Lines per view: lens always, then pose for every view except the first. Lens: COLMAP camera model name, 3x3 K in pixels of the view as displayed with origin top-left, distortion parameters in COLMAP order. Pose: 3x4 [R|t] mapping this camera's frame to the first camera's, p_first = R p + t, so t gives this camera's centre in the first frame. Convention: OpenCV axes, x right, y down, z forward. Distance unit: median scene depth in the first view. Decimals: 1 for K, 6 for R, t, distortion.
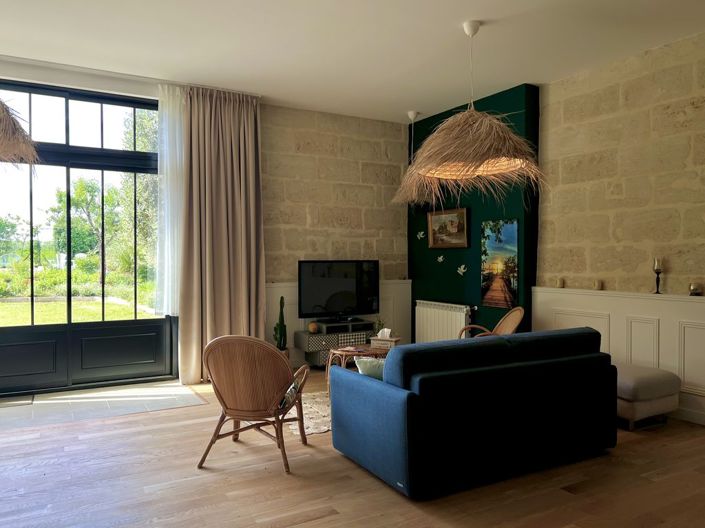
lens RADIAL K [[535.2, 0, 352.0], [0, 535.2, 266.3], [0, 0, 1]] dist [0.052920, -0.076720]
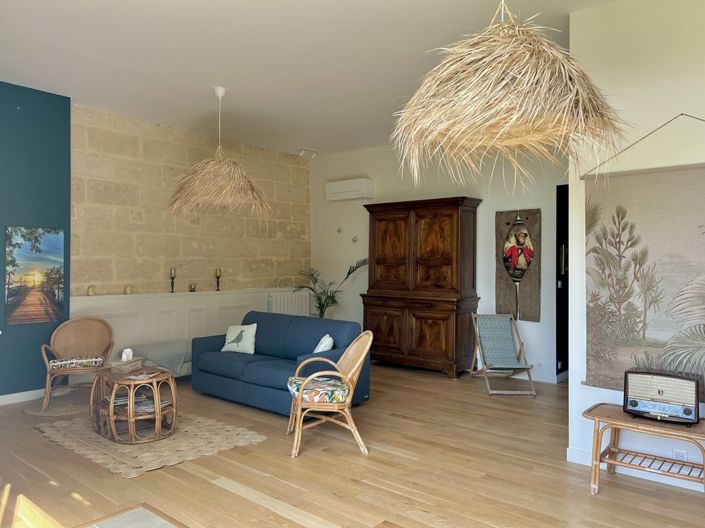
lens RADIAL K [[535.2, 0, 352.5], [0, 535.2, 264.9], [0, 0, 1]] dist [0.052920, -0.076720]
pose [[-0.333218, 0.002247, 0.942847, -0.771006], [0.012408, 0.999921, 0.002002, -0.017654], [-0.942768, 0.012366, -0.333220, 0.791221]]
